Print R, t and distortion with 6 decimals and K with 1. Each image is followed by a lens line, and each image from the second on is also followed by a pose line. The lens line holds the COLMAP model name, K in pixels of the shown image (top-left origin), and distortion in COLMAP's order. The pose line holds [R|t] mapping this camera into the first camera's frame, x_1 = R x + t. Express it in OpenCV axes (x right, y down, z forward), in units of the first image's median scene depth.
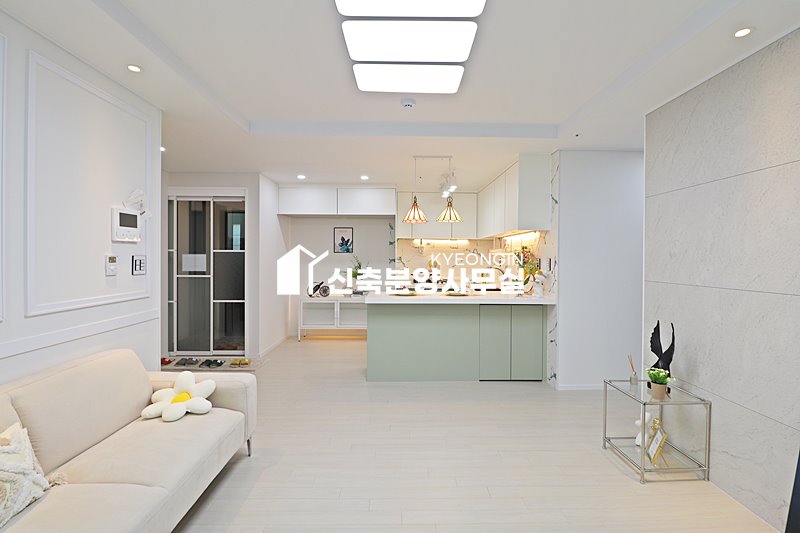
lens RADIAL K [[369.7, 0, 408.0], [0, 369.7, 260.8], [0, 0, 1]] dist [-0.002380, -0.008630]
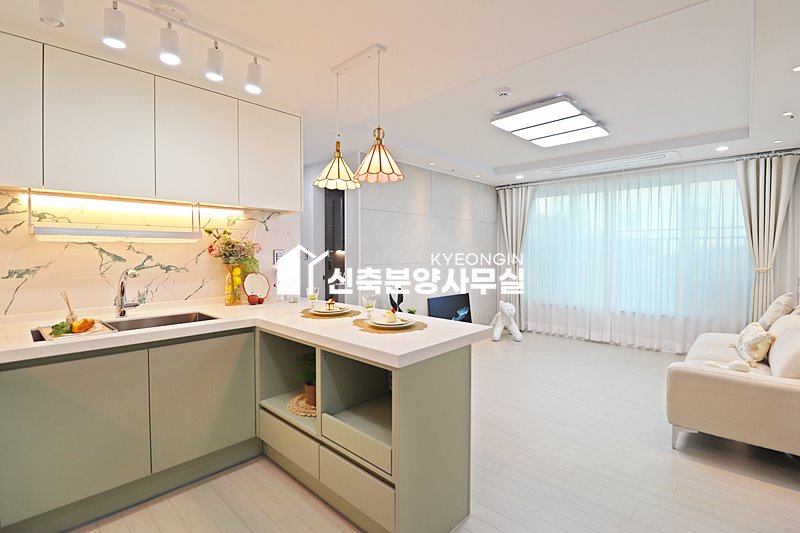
lens RADIAL K [[369.7, 0, 407.9], [0, 369.7, 258.6], [0, 0, 1]] dist [-0.002380, -0.008630]
pose [[-0.722494, -0.020926, 0.691060, -0.379275], [-0.000047, 0.999543, 0.030218, -0.011643], [-0.691377, 0.021800, -0.722165, 1.440768]]
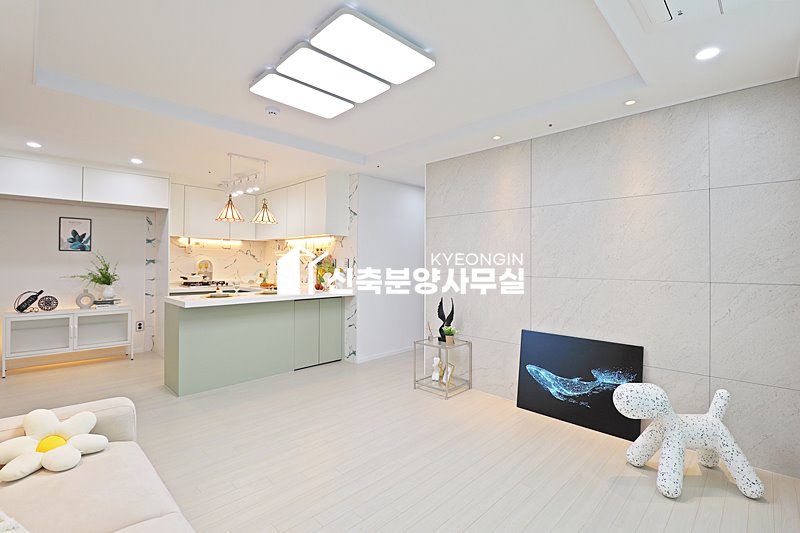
lens RADIAL K [[369.7, 0, 401.4], [0, 369.7, 258.4], [0, 0, 1]] dist [-0.002380, -0.008630]
pose [[0.716518, 0.005848, 0.697544, -0.360124], [0.004011, 0.999914, -0.012503, 0.008543], [-0.697557, 0.011756, 0.716433, -0.008793]]
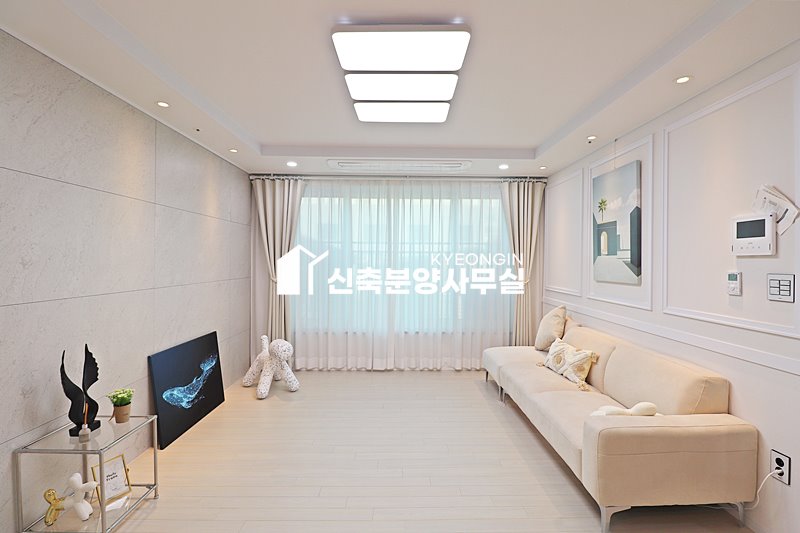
lens RADIAL K [[369.7, 0, 403.9], [0, 369.7, 261.7], [0, 0, 1]] dist [-0.002380, -0.008630]
pose [[-0.999909, -0.013053, 0.003318, -0.008647], [-0.013016, 0.999857, 0.010800, -0.023951], [-0.003459, 0.010756, -0.999936, 1.141076]]
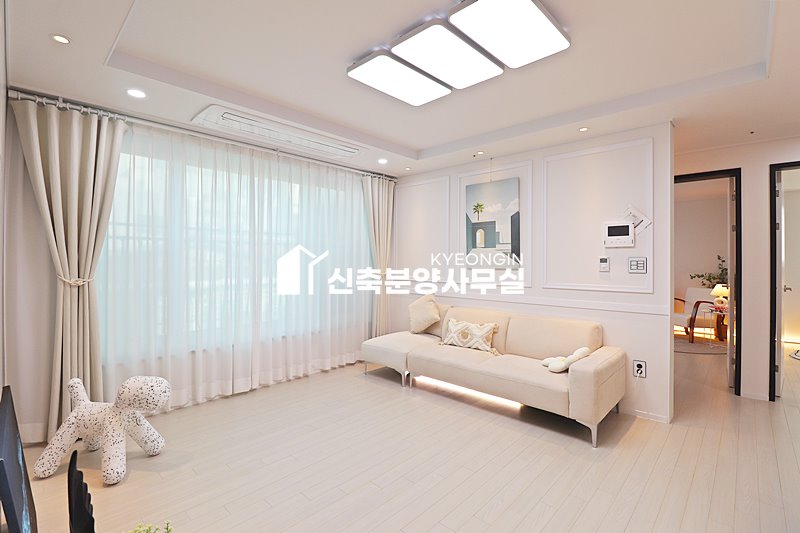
lens RADIAL K [[369.7, 0, 399.2], [0, 369.7, 260.4], [0, 0, 1]] dist [-0.002380, -0.008630]
pose [[-0.703201, -0.009192, -0.710931, 0.463786], [-0.013233, 0.999912, 0.000160, 0.004090], [0.710868, 0.009521, -0.703262, 0.873022]]
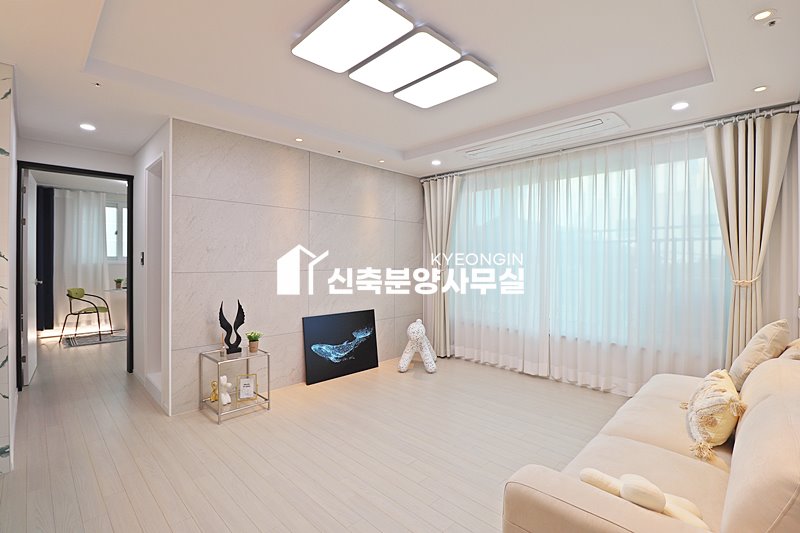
lens RADIAL K [[369.7, 0, 402.5], [0, 369.7, 262.4], [0, 0, 1]] dist [-0.002380, -0.008630]
pose [[-0.697170, -0.013155, 0.716785, -0.438384], [-0.004198, 0.999889, 0.014268, 0.004442], [-0.716894, 0.006938, -0.697148, 0.947701]]
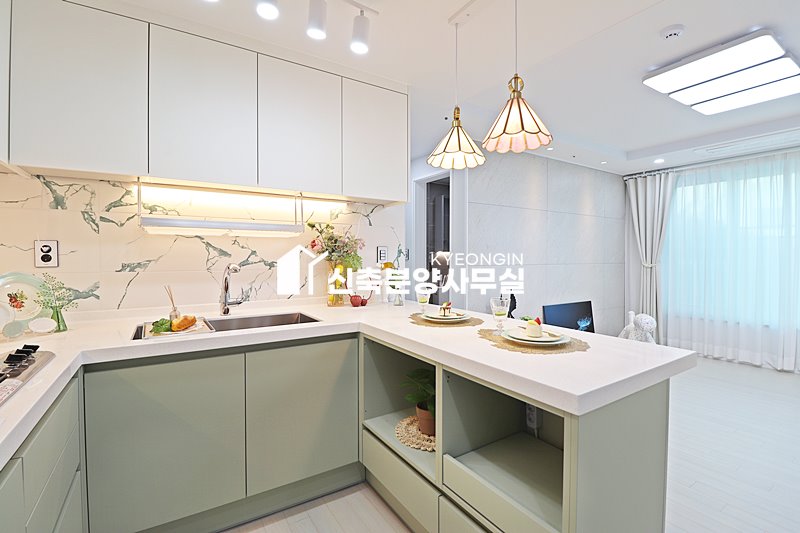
lens RADIAL K [[369.7, 0, 410.6], [0, 369.7, 260.4], [0, 0, 1]] dist [-0.002380, -0.008630]
pose [[-0.536426, -0.016446, 0.843787, -0.261896], [0.001611, 0.999788, 0.020511, 0.006013], [-0.843946, 0.012362, -0.536286, 1.396494]]
